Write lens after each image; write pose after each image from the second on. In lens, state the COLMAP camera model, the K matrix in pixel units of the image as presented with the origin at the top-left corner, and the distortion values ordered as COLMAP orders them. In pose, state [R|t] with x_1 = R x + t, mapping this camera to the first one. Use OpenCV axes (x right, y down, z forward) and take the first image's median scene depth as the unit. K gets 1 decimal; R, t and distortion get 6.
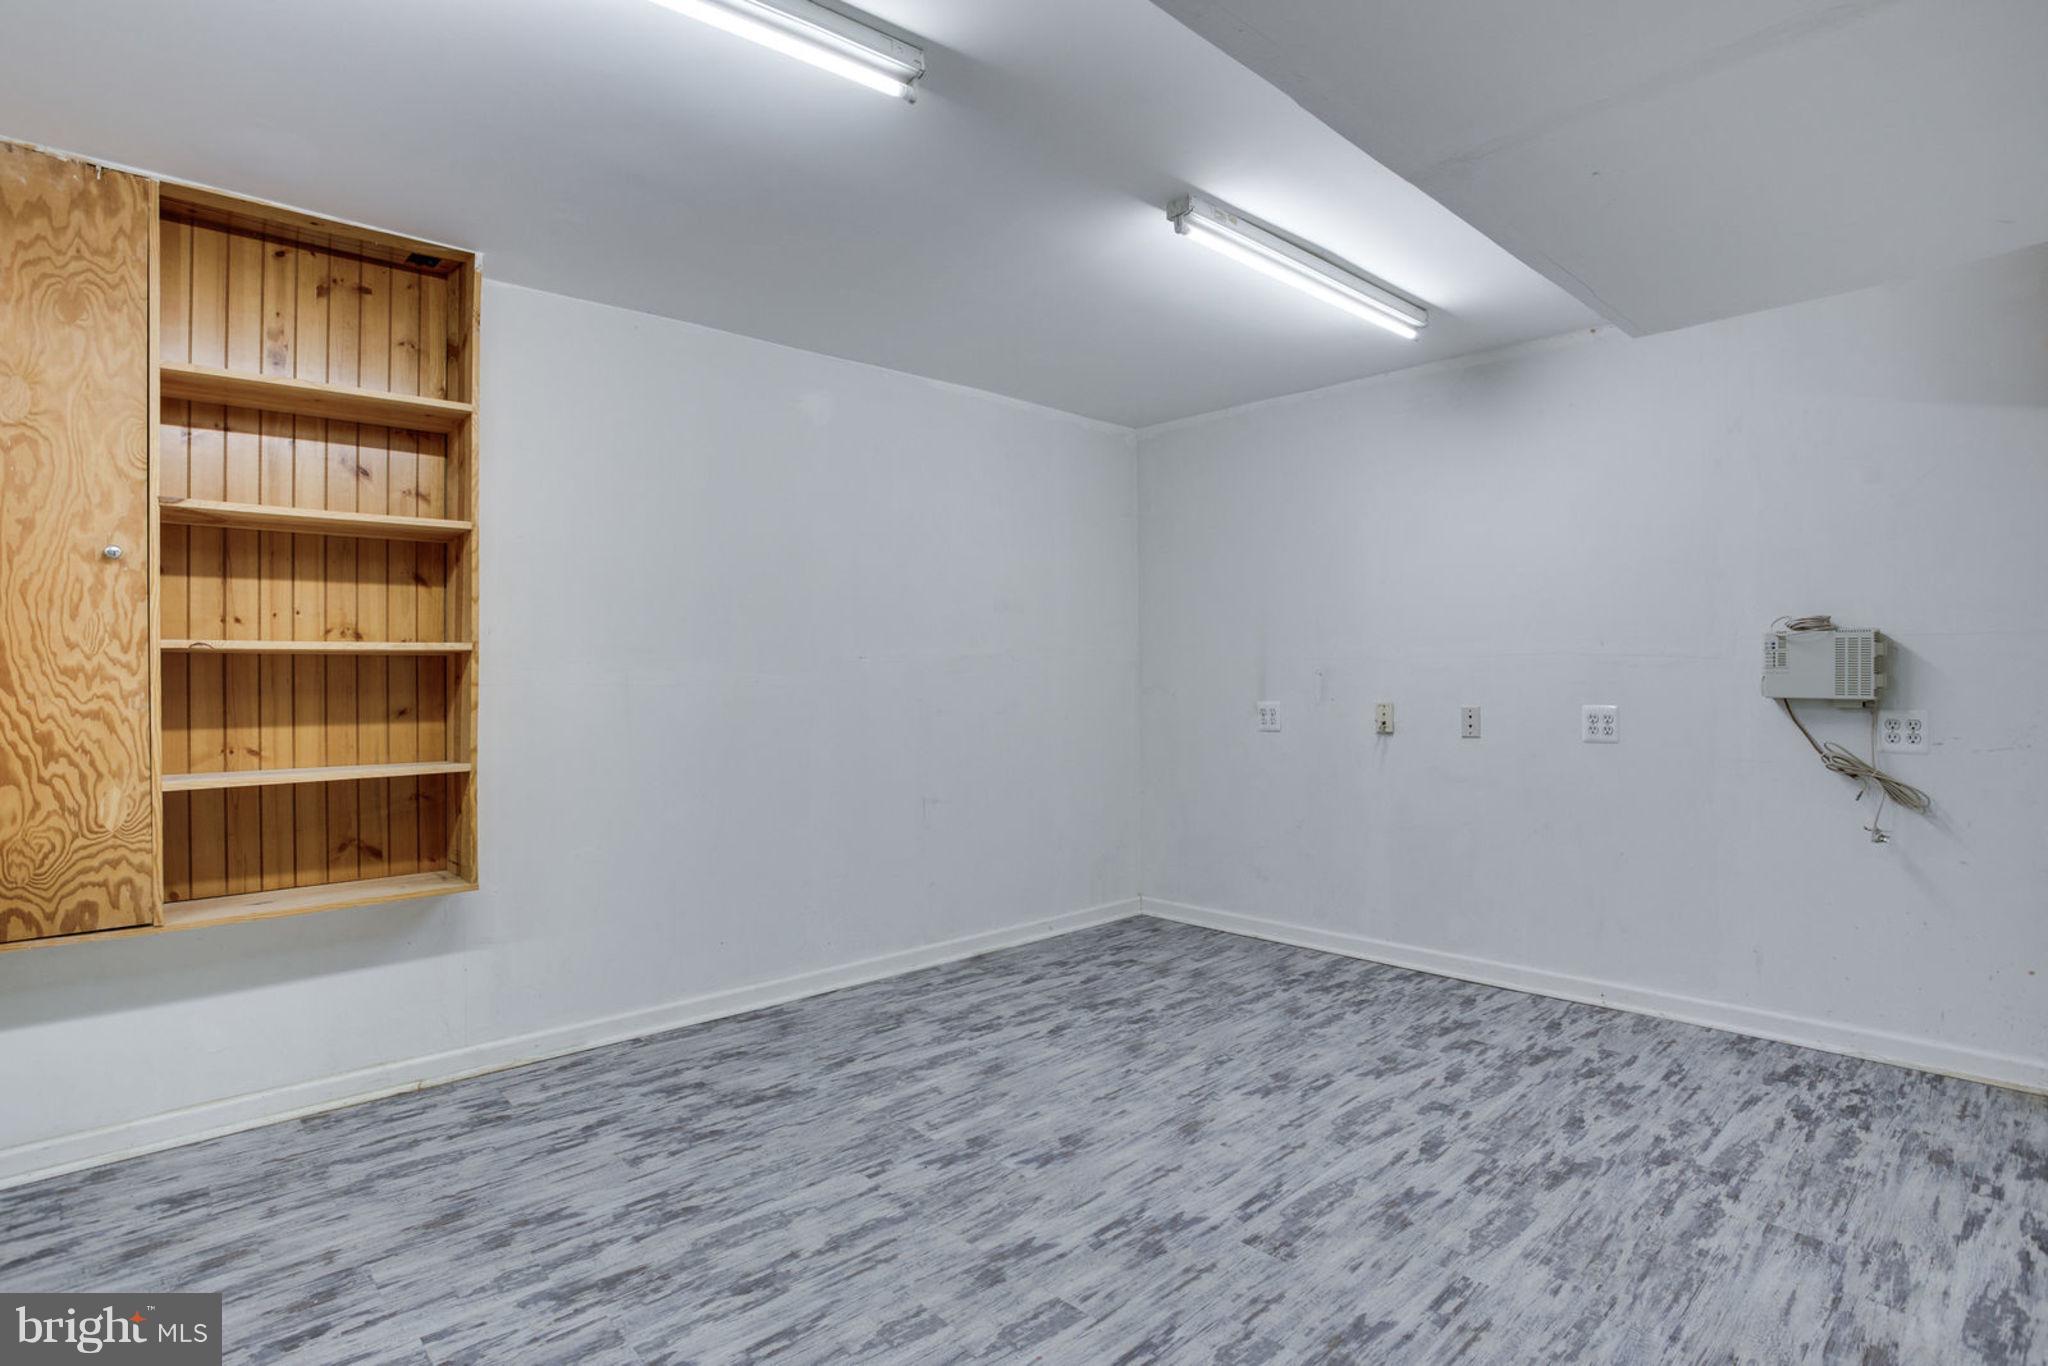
lens RADIAL K [[1031.6, 0, 1051.4], [0, 1031.6, 688.0], [0, 0, 1]] dist [-0.080332, 0.032809]
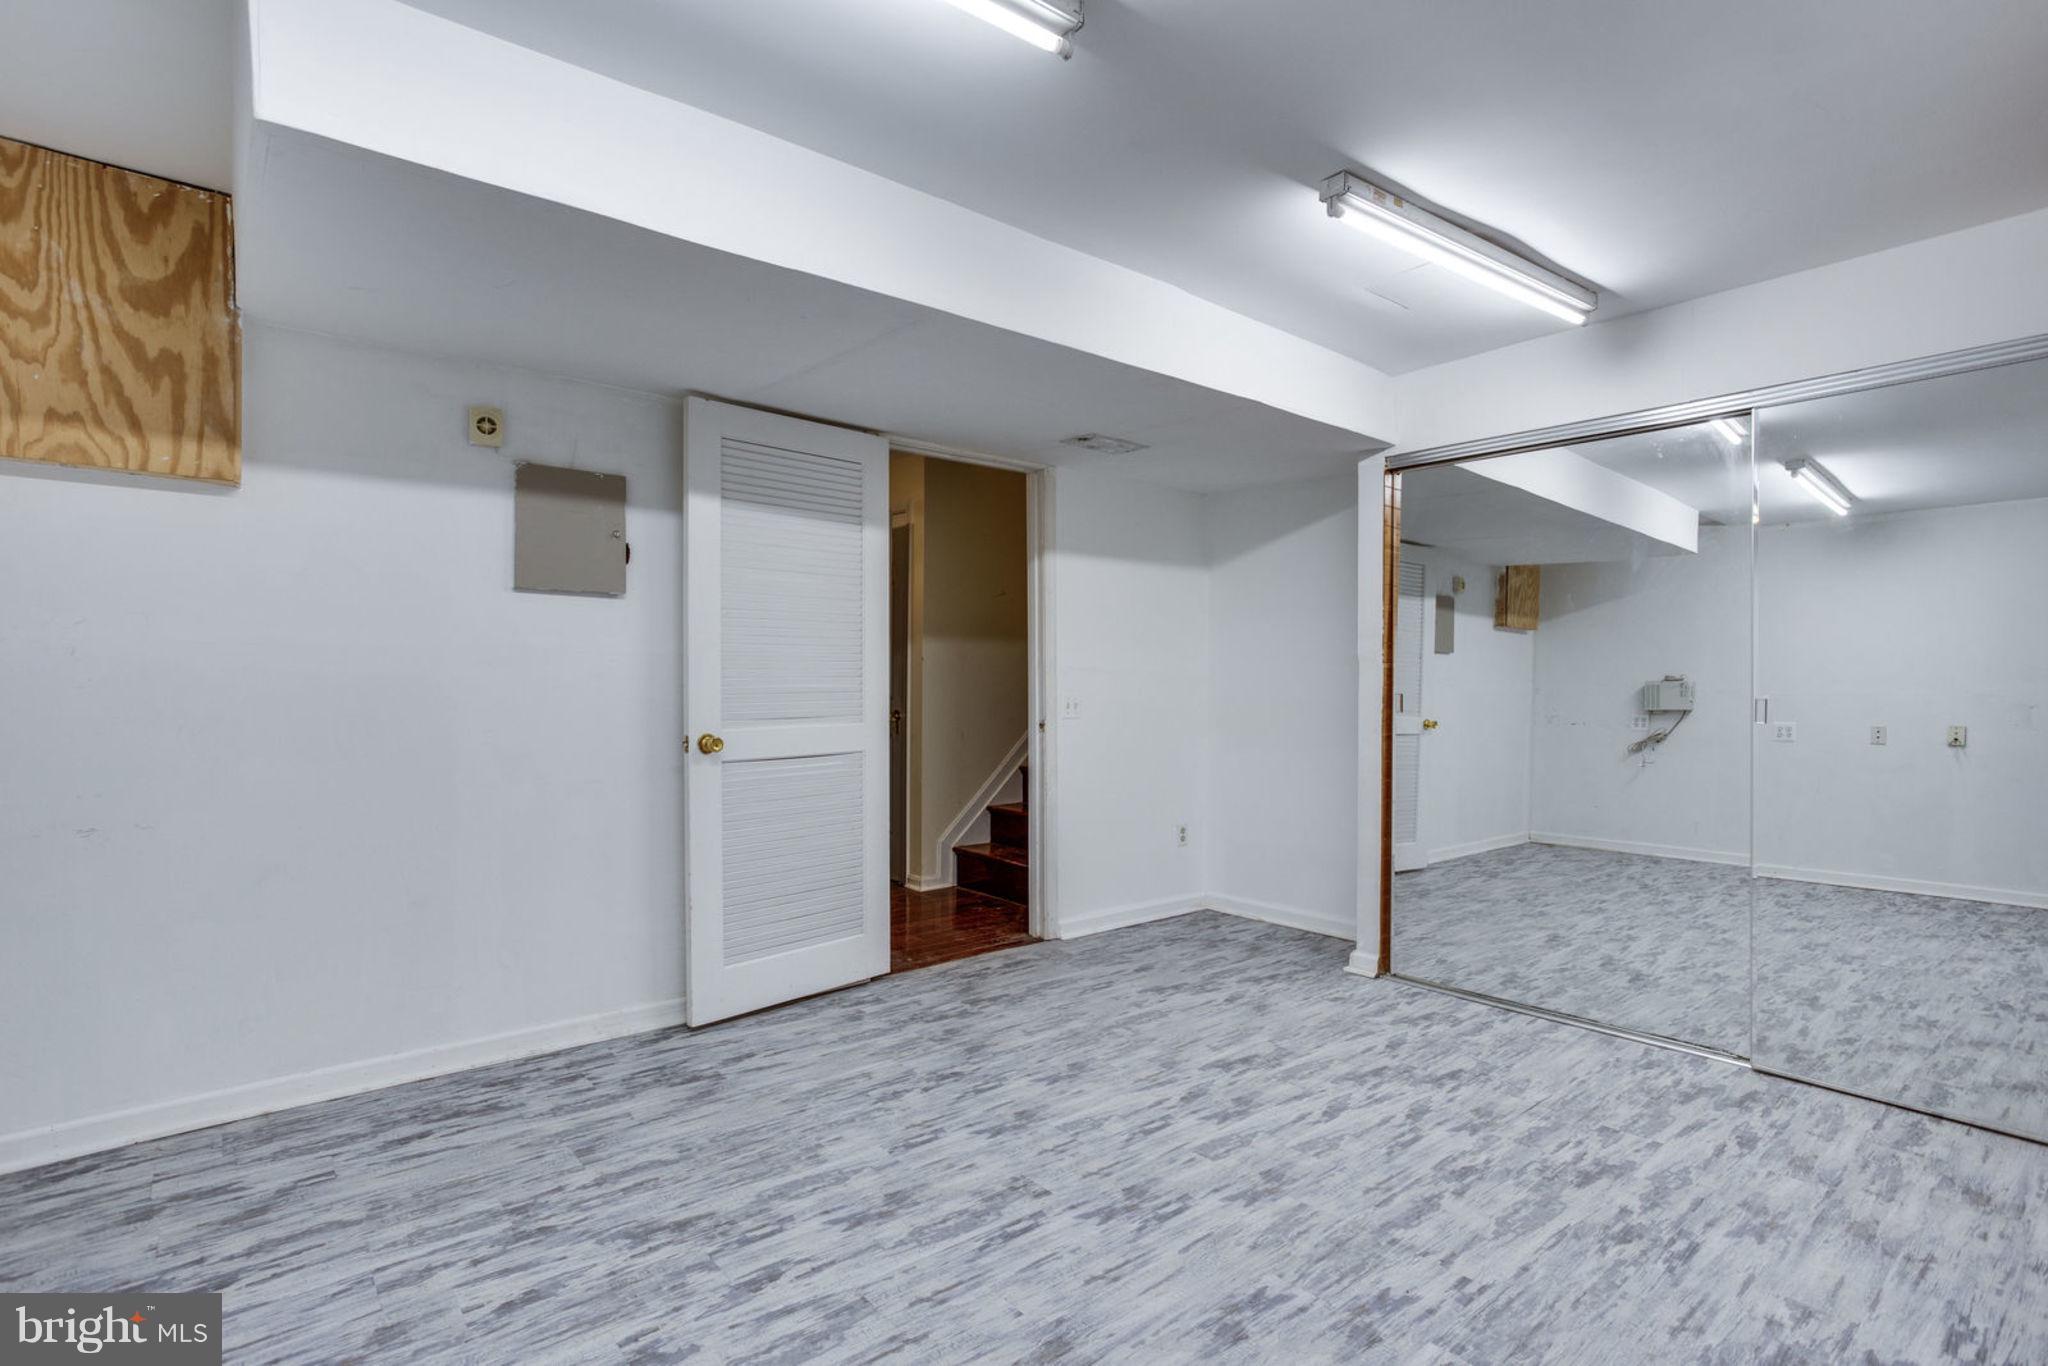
lens RADIAL K [[1031.6, 0, 1051.4], [0, 1031.6, 688.0], [0, 0, 1]] dist [-0.080332, 0.032809]
pose [[-0.998578, 0.008812, 0.052583, 0.119621], [0.009679, 0.999821, 0.016254, -0.015324], [-0.052431, 0.016739, -0.998484, 1.969300]]
